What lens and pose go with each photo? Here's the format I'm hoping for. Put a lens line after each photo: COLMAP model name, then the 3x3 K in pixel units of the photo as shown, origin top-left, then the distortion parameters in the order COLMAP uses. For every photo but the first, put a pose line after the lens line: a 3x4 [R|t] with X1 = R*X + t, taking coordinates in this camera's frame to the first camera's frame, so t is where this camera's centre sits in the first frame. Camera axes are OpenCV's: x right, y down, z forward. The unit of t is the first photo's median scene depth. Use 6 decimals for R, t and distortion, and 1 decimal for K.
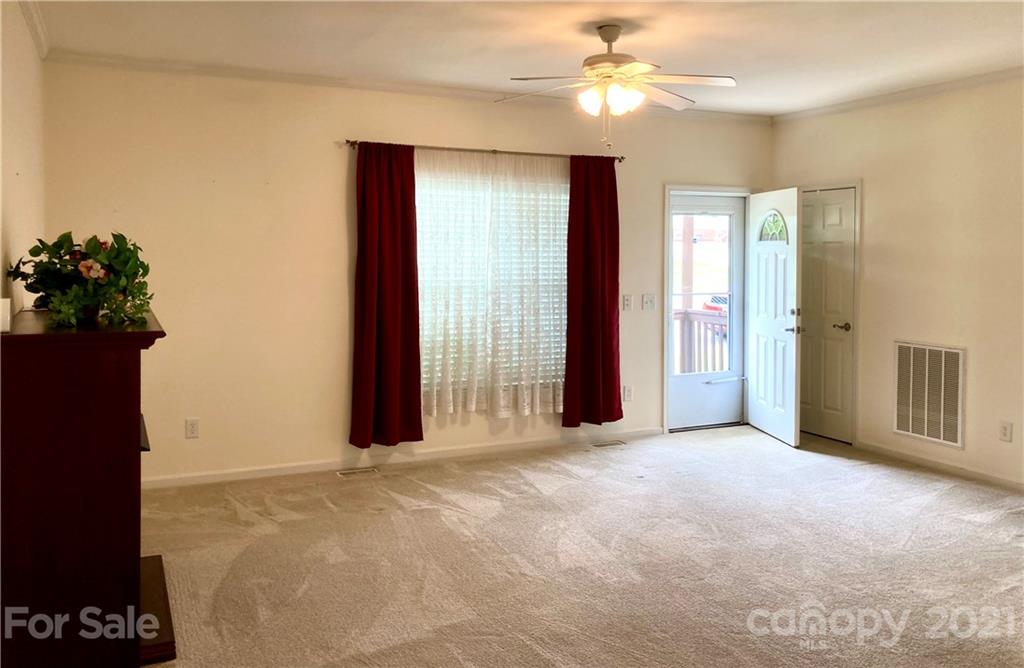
lens RADIAL K [[849.2, 0, 511.5], [0, 849.2, 278.4], [0, 0, 1]] dist [0.005748, -0.004533]
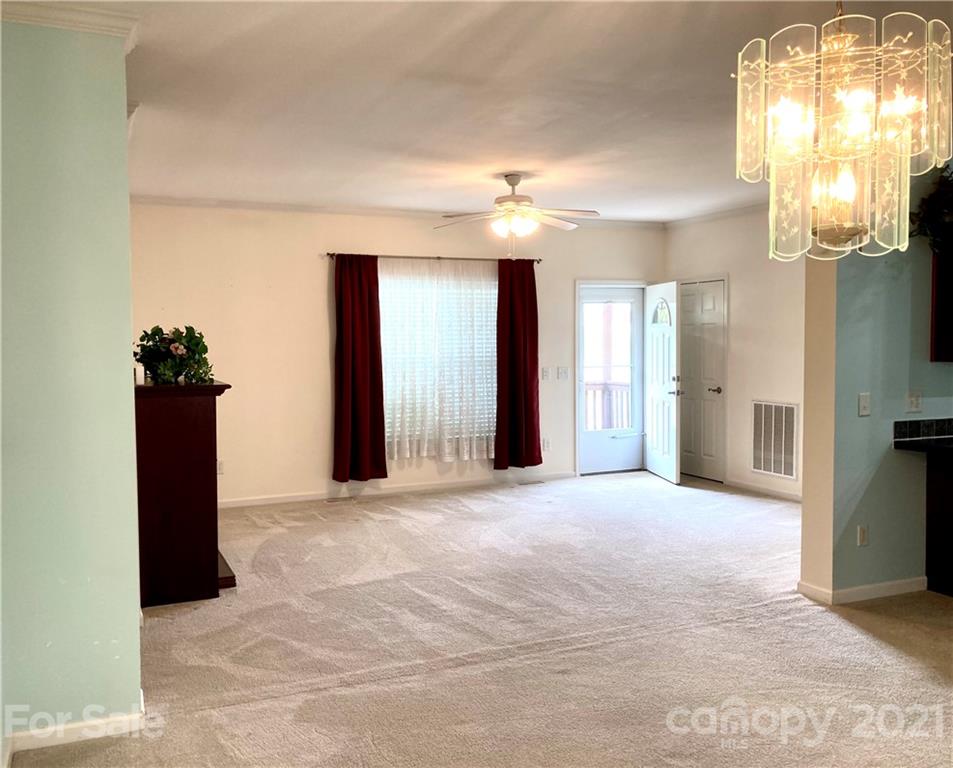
lens RADIAL K [[856.3, 0, 422.2], [0, 856.3, 384.1], [0, 0, 1]] dist [0.057788, -0.000867]
pose [[0.997833, -0.010186, -0.064998, 0.037938], [0.011806, 0.999628, 0.024582, 0.011286], [0.064723, -0.025296, 0.997583, -0.318643]]
